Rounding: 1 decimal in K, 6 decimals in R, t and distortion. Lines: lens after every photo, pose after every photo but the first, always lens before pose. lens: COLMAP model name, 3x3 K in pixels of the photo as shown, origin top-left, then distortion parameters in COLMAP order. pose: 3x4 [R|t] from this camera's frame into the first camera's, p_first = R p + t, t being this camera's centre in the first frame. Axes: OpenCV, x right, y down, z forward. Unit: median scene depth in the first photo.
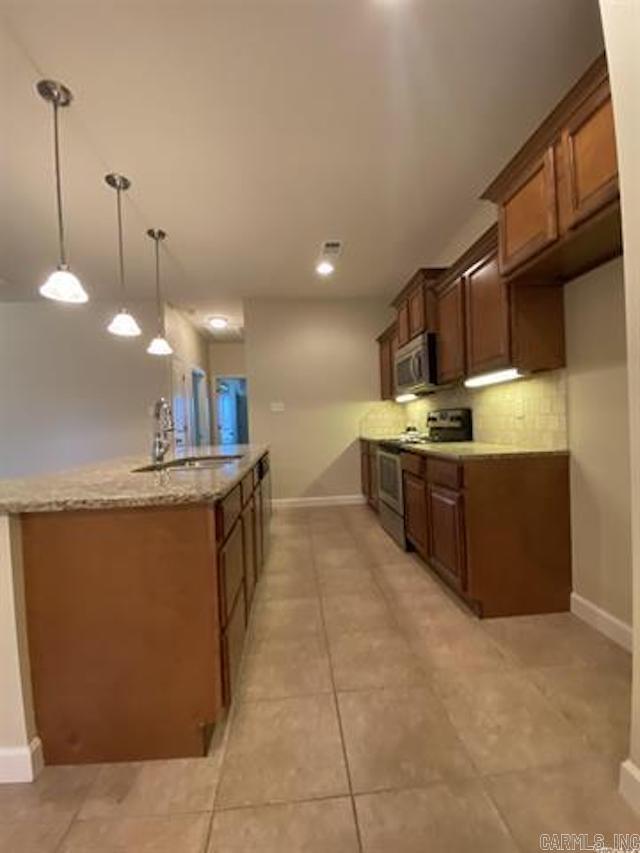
lens RADIAL K [[345.4, 0, 317.5], [0, 345.4, 424.0], [0, 0, 1]] dist [0.012243, -0.016723]
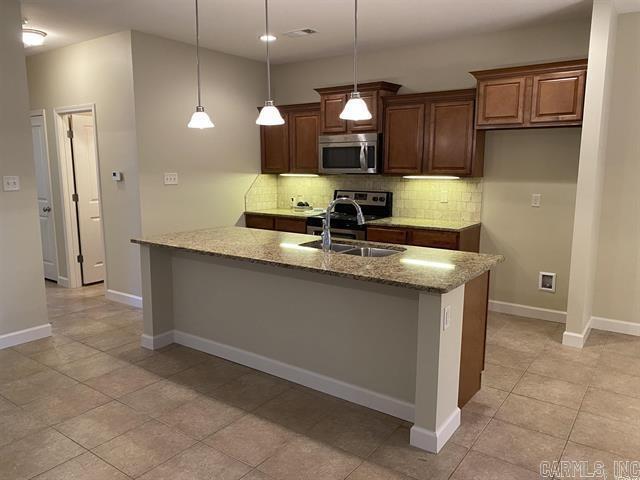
lens RADIAL K [[483.3, 0, 320.0], [0, 483.3, 240.0], [0, 0, 1]] dist [0.005017, -0.001428]
pose [[0.647115, -0.075673, 0.758627, -1.287554], [-0.024200, 0.992522, 0.119646, -0.085635], [-0.762008, -0.095784, 0.640444, -0.002255]]
